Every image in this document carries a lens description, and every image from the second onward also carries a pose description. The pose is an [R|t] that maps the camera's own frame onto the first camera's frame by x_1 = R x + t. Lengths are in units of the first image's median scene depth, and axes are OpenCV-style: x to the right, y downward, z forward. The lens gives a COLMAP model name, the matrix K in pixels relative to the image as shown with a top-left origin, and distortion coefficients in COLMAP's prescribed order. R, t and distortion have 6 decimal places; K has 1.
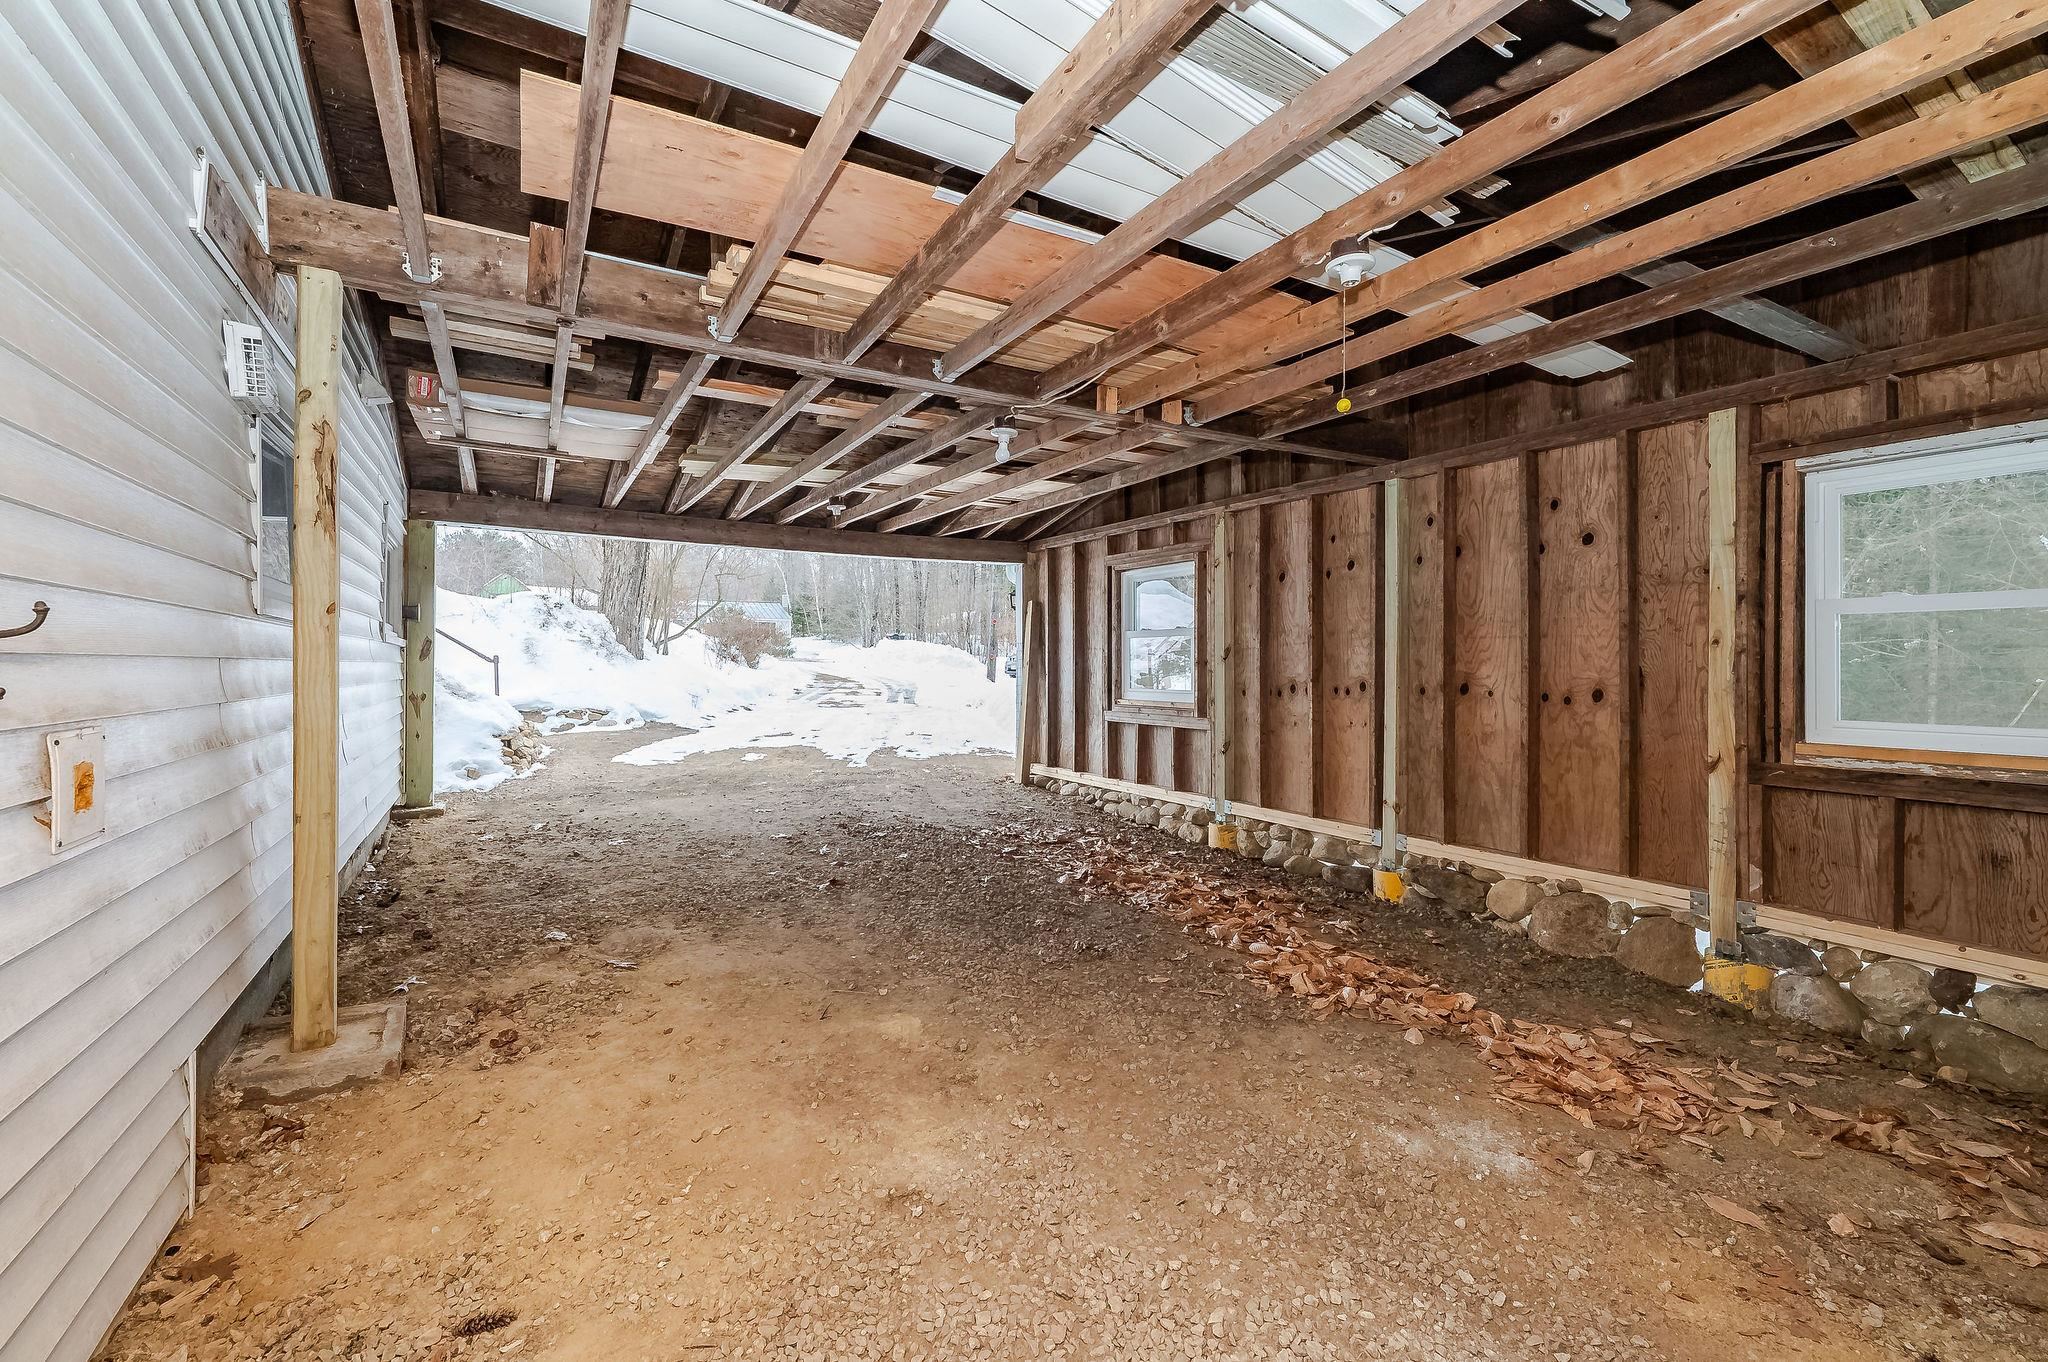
lens RADIAL K [[888.8, 0, 1031.3], [0, 888.8, 675.0], [0, 0, 1]] dist [0.000969, 0.000068]
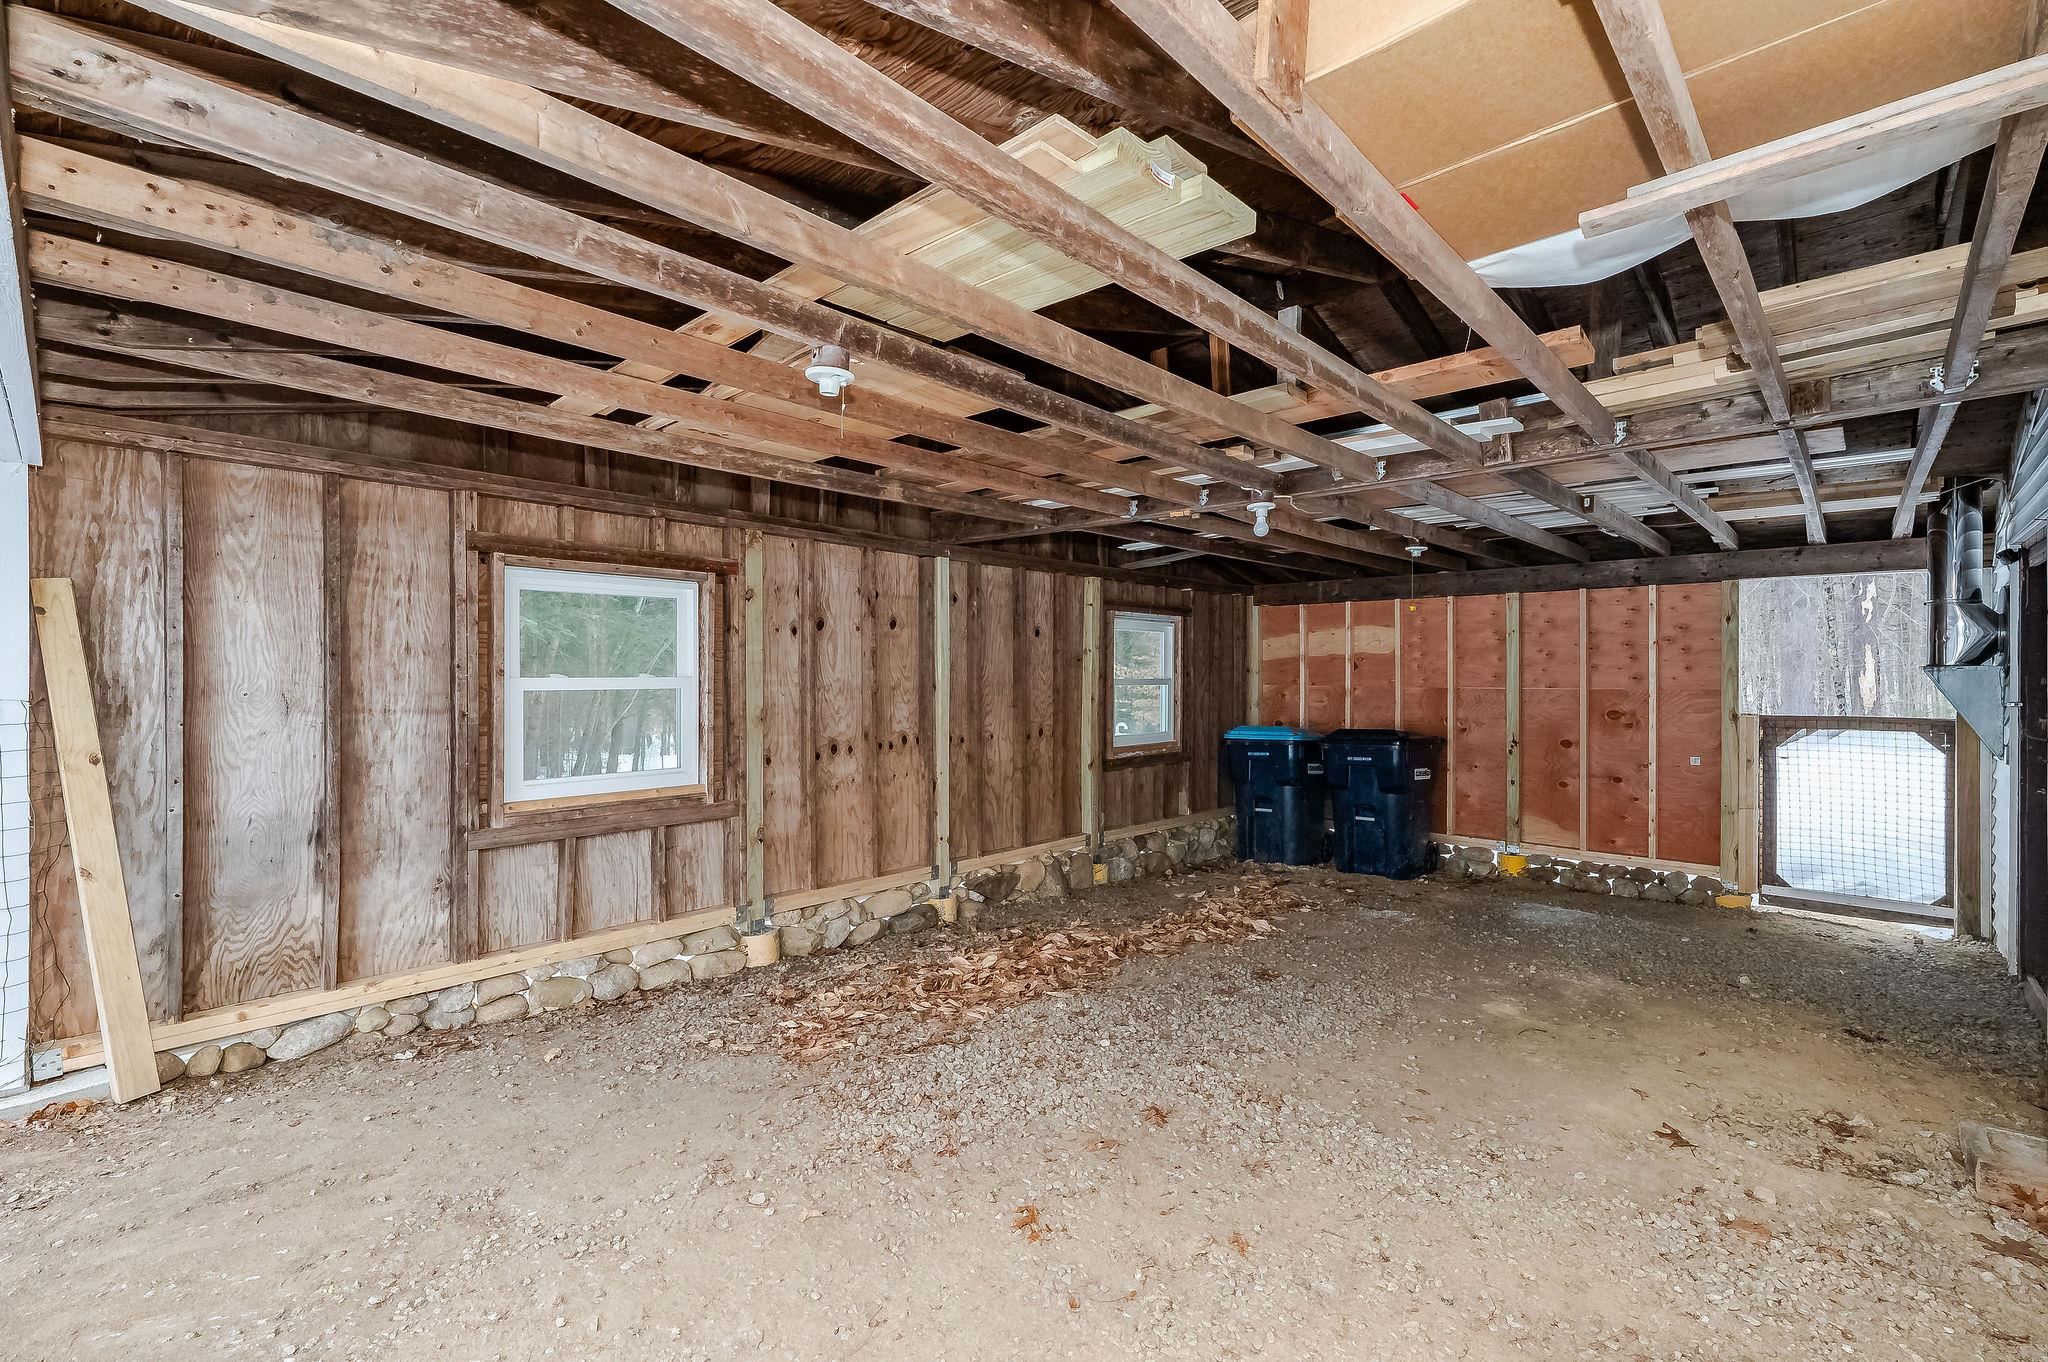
lens RADIAL K [[888.8, 0, 1031.3], [0, 888.8, 675.0], [0, 0, 1]] dist [0.000969, 0.000068]
pose [[-0.285383, -0.004418, 0.958403, -0.716076], [0.006324, 0.999959, 0.006493, -0.073282], [-0.958393, 0.007914, -0.285344, 1.196808]]
